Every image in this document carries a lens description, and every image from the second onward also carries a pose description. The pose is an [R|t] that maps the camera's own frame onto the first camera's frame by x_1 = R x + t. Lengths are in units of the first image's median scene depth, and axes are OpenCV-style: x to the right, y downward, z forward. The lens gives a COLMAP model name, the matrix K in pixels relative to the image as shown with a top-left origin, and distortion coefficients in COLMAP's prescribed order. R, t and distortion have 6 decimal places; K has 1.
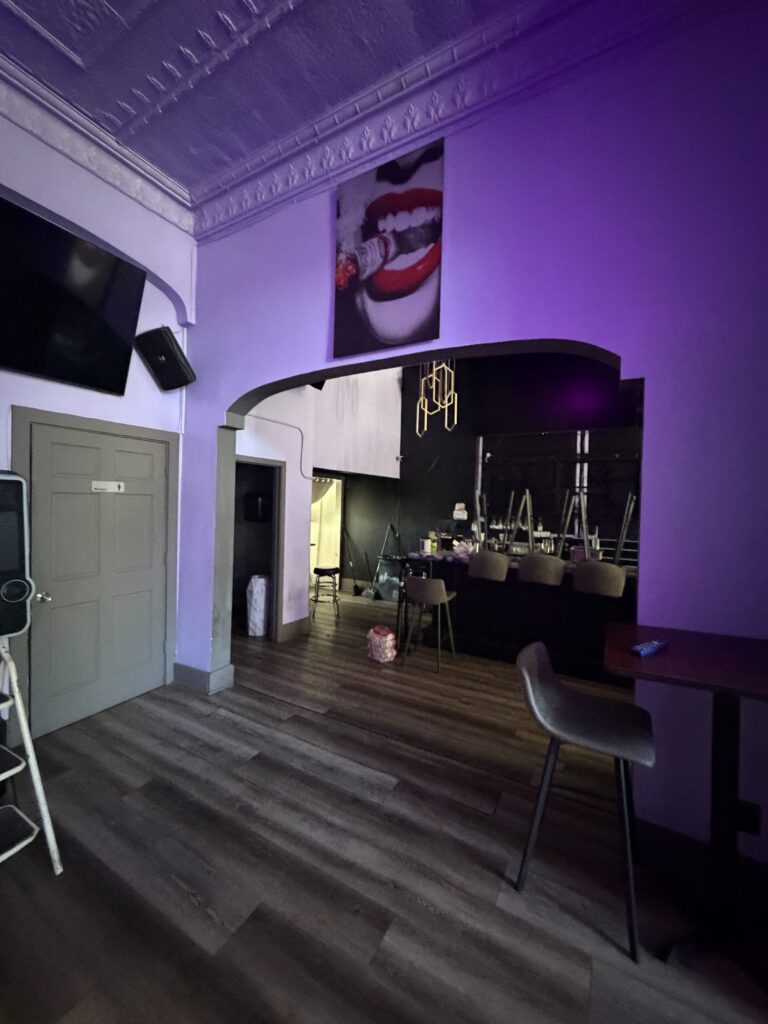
lens RADIAL K [[409.3, 0, 383.8], [0, 409.3, 507.9], [0, 0, 1]] dist [0.002251, -0.000496]
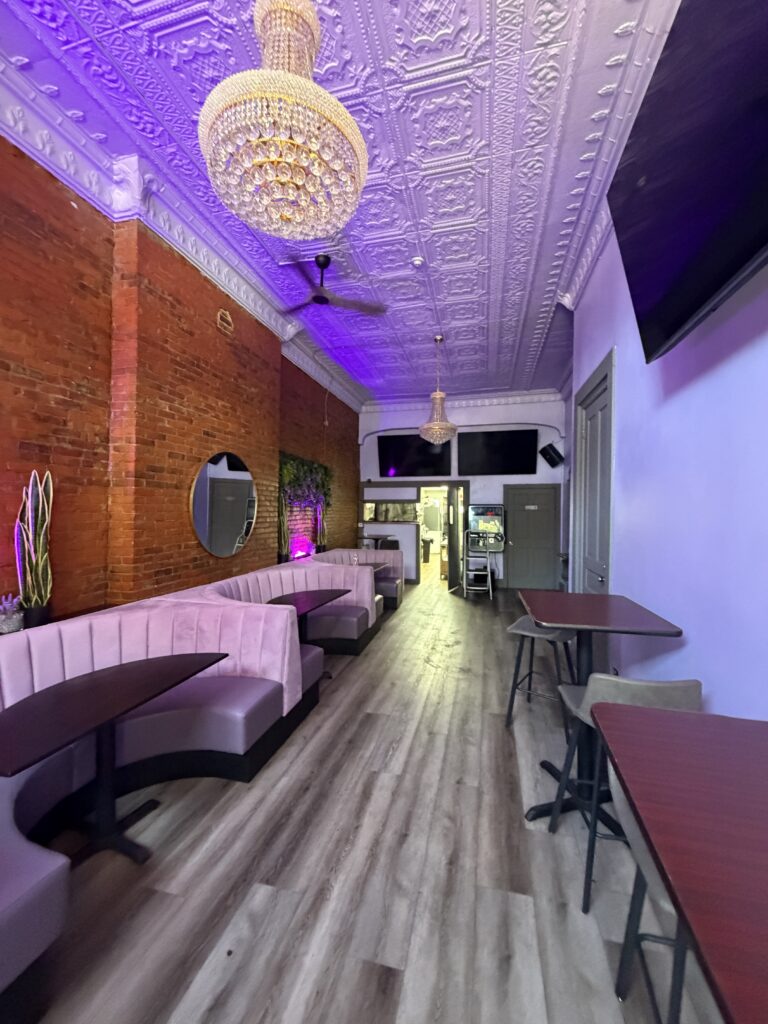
lens RADIAL K [[409.3, 0, 382.7], [0, 409.3, 513.5], [0, 0, 1]] dist [0.002251, -0.000496]
pose [[0.267182, -0.018440, -0.963470, 1.700205], [-0.010130, 0.999708, -0.021943, 0.057713], [0.963593, 0.015622, 0.266918, -0.694208]]
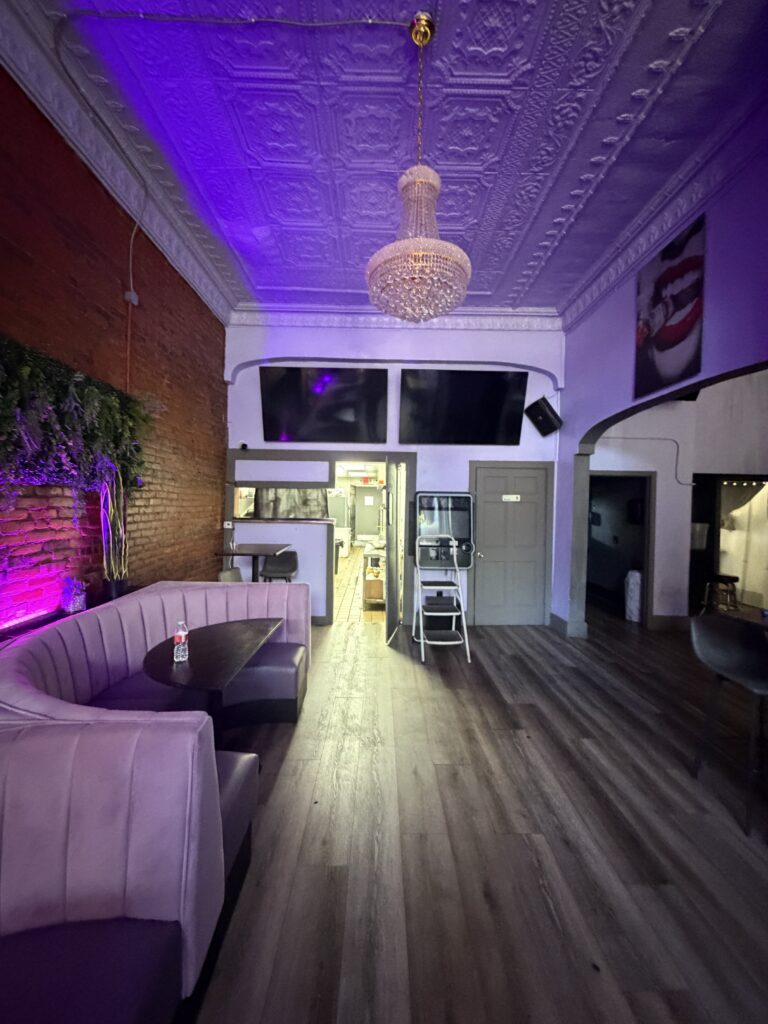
lens RADIAL K [[409.3, 0, 386.2], [0, 409.3, 511.6], [0, 0, 1]] dist [0.002251, -0.000496]
pose [[0.512099, 0.000369, -0.858926, 0.555642], [-0.013105, 0.999887, -0.007384, 0.025727], [0.858826, 0.015037, 0.512046, -0.355157]]
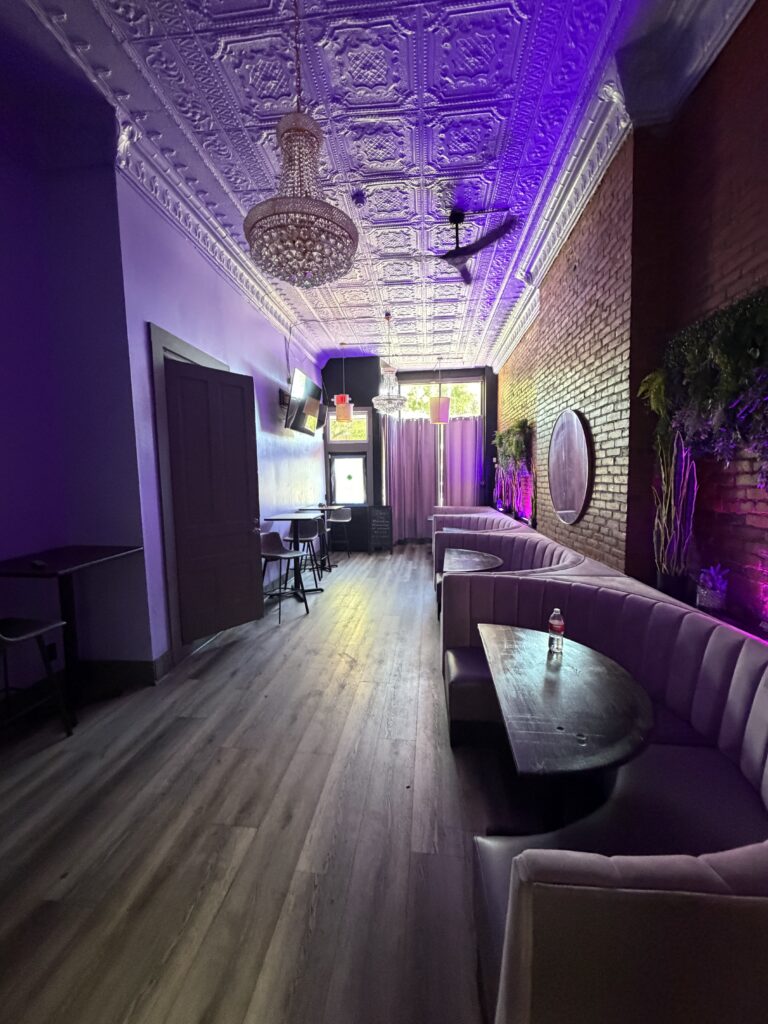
lens RADIAL K [[409.3, 0, 388.0], [0, 409.3, 516.0], [0, 0, 1]] dist [0.002251, -0.000496]
pose [[-0.408548, -0.100996, 0.907132, -0.683642], [0.017514, 0.992809, 0.118423, -0.008672], [-0.912569, 0.064269, -0.403842, 0.192477]]
